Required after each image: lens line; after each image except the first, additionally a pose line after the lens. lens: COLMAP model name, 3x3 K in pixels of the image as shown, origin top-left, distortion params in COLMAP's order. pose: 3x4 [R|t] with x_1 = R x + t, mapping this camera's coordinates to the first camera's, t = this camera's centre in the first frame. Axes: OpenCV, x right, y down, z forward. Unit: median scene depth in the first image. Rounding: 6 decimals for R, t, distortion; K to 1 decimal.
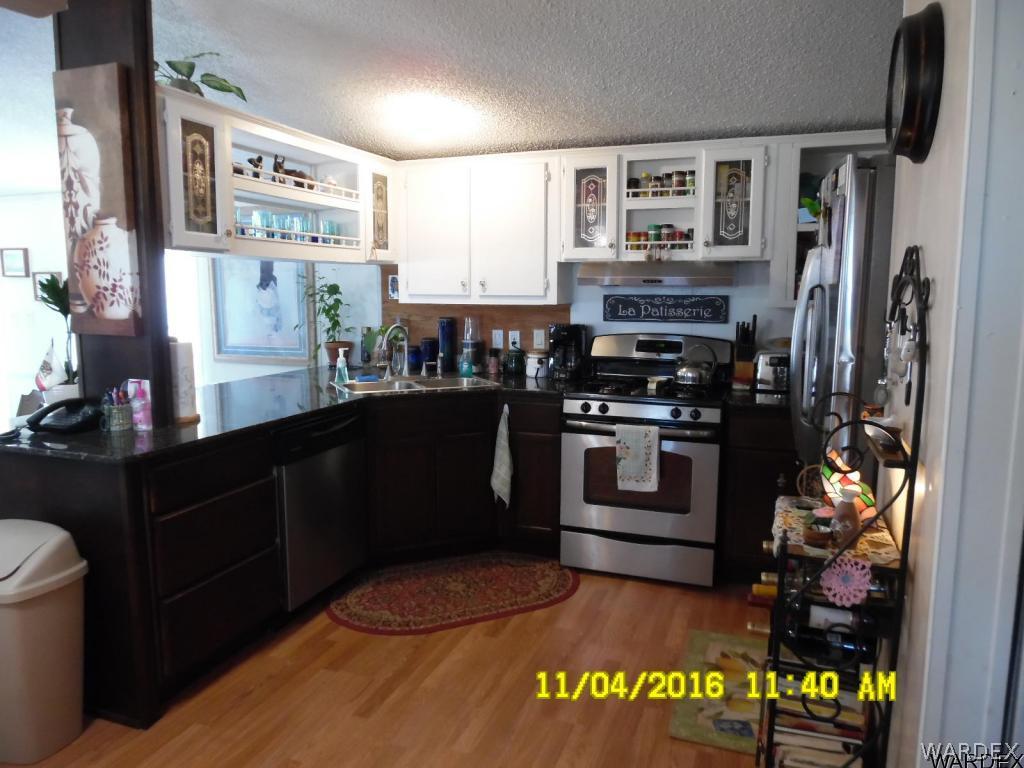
lens RADIAL K [[716.7, 0, 512.0], [0, 716.7, 384.0], [0, 0, 1]] dist [-0.018790, 0.003968]
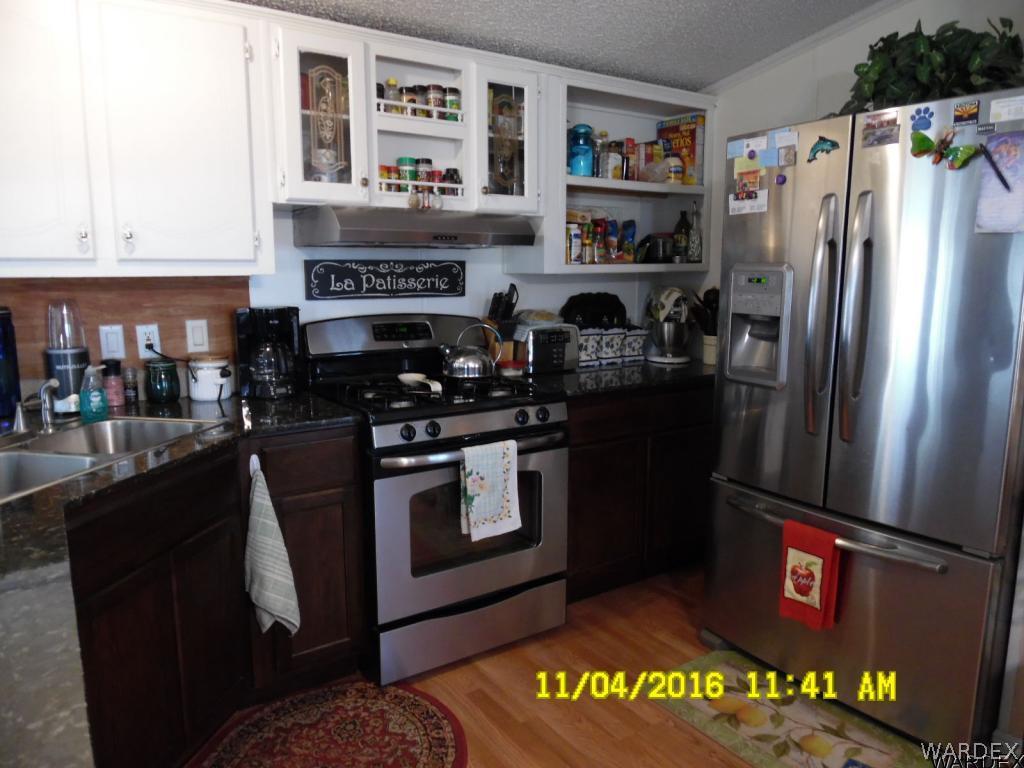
lens RADIAL K [[716.7, 0, 512.0], [0, 716.7, 384.0], [0, 0, 1]] dist [-0.018790, 0.003968]
pose [[0.585338, -0.130832, 0.800164, -0.326497], [0.109662, 0.990601, 0.081750, -0.049135], [-0.803339, 0.039896, 0.594184, 0.508893]]
